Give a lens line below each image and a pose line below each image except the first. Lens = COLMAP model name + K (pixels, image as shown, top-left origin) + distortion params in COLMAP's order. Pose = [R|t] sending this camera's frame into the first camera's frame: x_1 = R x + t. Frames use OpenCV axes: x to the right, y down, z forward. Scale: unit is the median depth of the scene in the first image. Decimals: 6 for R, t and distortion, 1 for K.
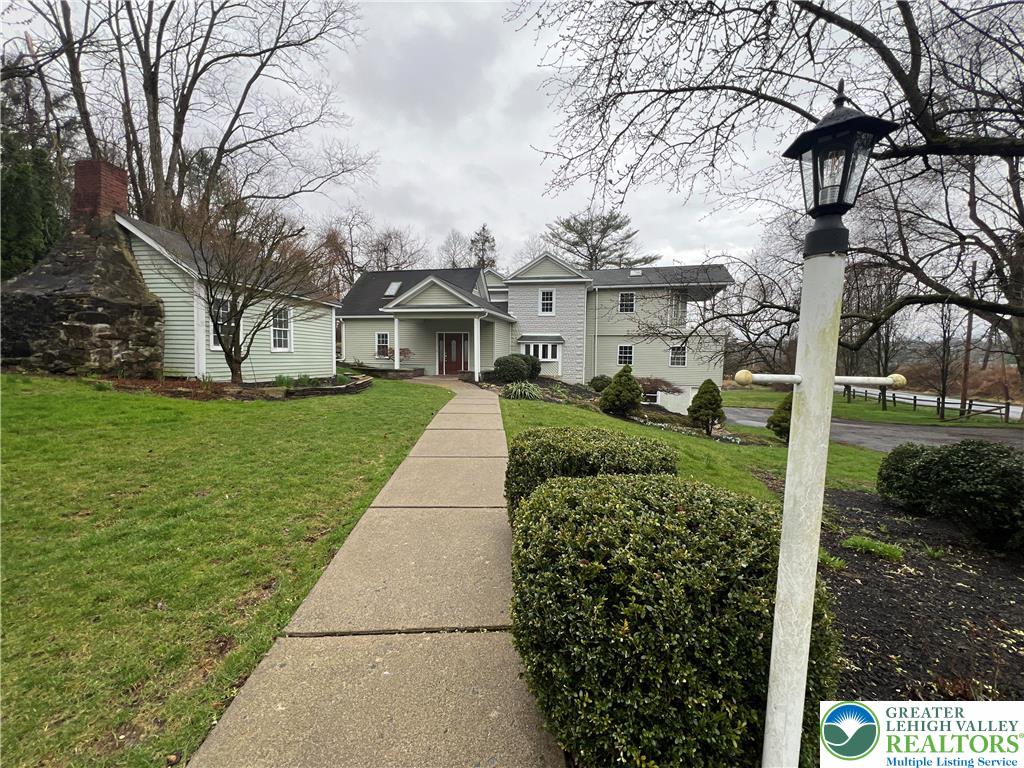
lens RADIAL K [[412.2, 0, 512.9], [0, 412.2, 385.4], [0, 0, 1]] dist [-0.002671, 0.000444]
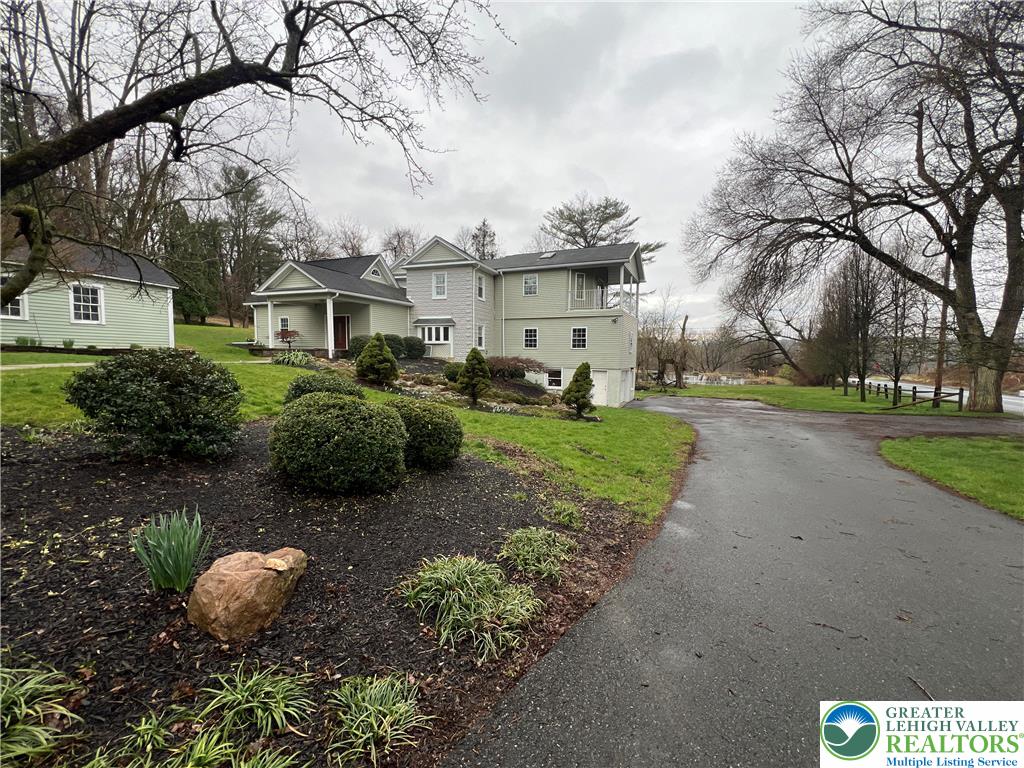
lens RADIAL K [[412.2, 0, 512.9], [0, 412.2, 386.3], [0, 0, 1]] dist [-0.002671, 0.000444]
pose [[0.989142, 0.008296, -0.146727, 0.421110], [-0.007696, 0.999960, 0.004654, 0.042426], [0.146760, -0.003475, 0.989166, 0.013018]]
